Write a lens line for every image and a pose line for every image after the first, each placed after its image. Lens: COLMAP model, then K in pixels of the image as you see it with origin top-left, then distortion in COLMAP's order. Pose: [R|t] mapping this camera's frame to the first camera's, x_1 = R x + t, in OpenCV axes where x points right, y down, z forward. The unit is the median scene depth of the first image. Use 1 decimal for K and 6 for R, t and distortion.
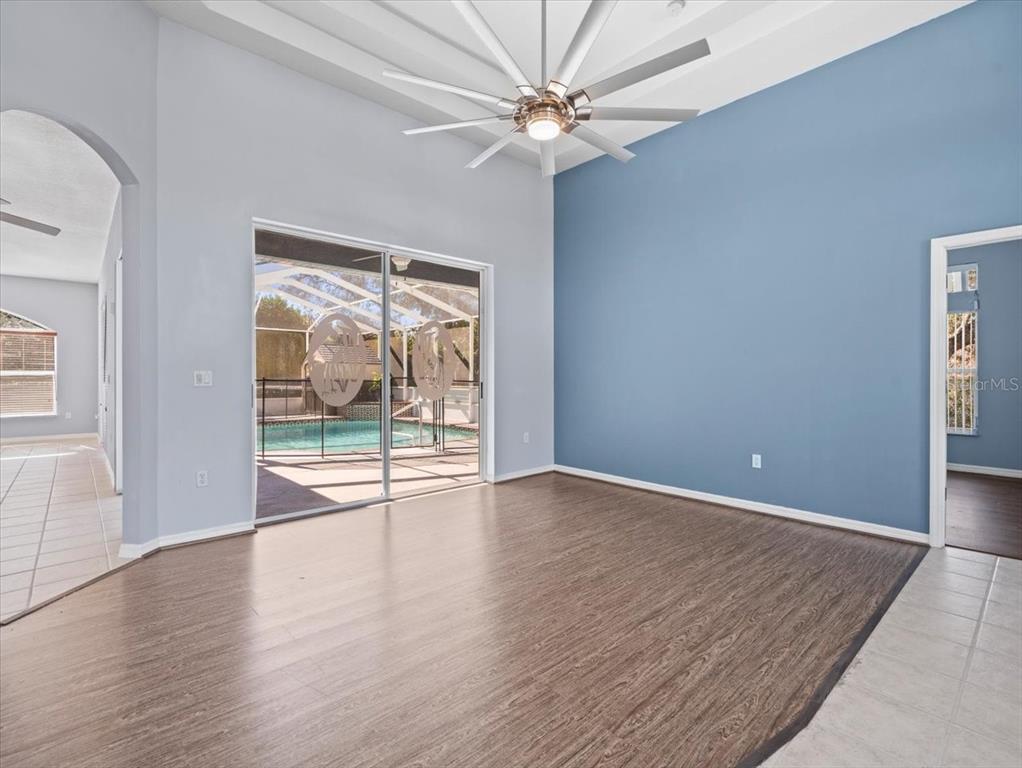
lens RADIAL K [[466.4, 0, 505.7], [0, 466.4, 381.8], [0, 0, 1]] dist [-0.002071, 0.000473]
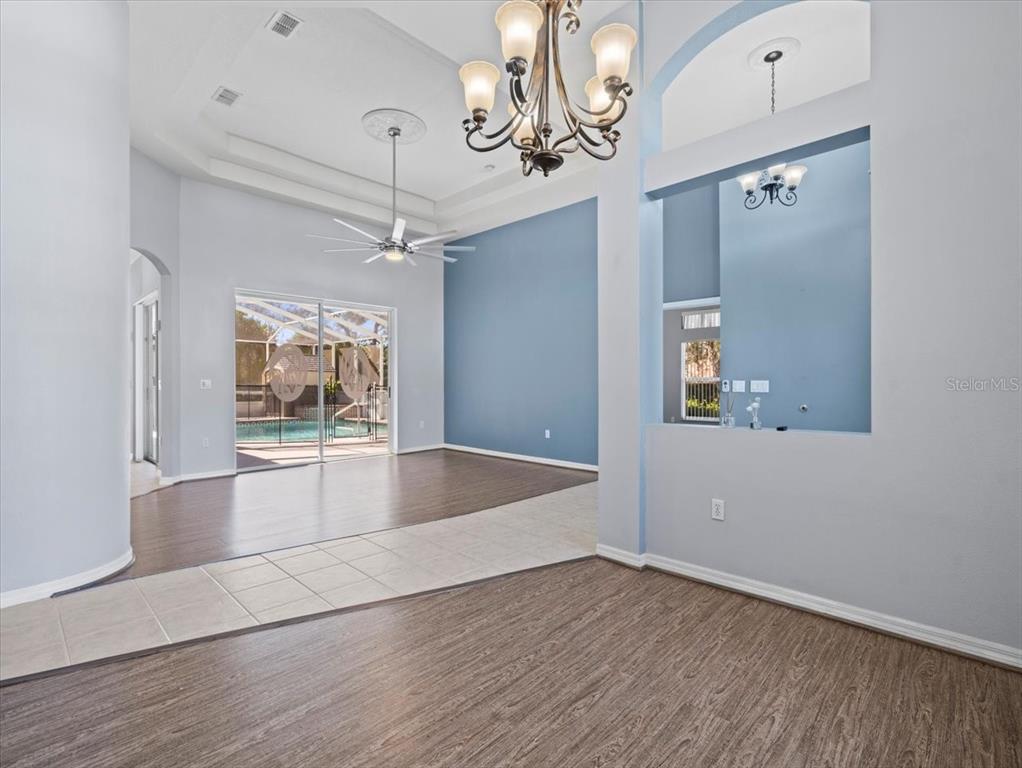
lens RADIAL K [[466.4, 0, 506.0], [0, 466.4, 388.1], [0, 0, 1]] dist [-0.002071, 0.000473]
pose [[0.997450, -0.000672, 0.071372, 0.105381], [0.000649, 1.000000, 0.000339, 0.002517], [-0.071372, -0.000292, 0.997450, -0.252344]]
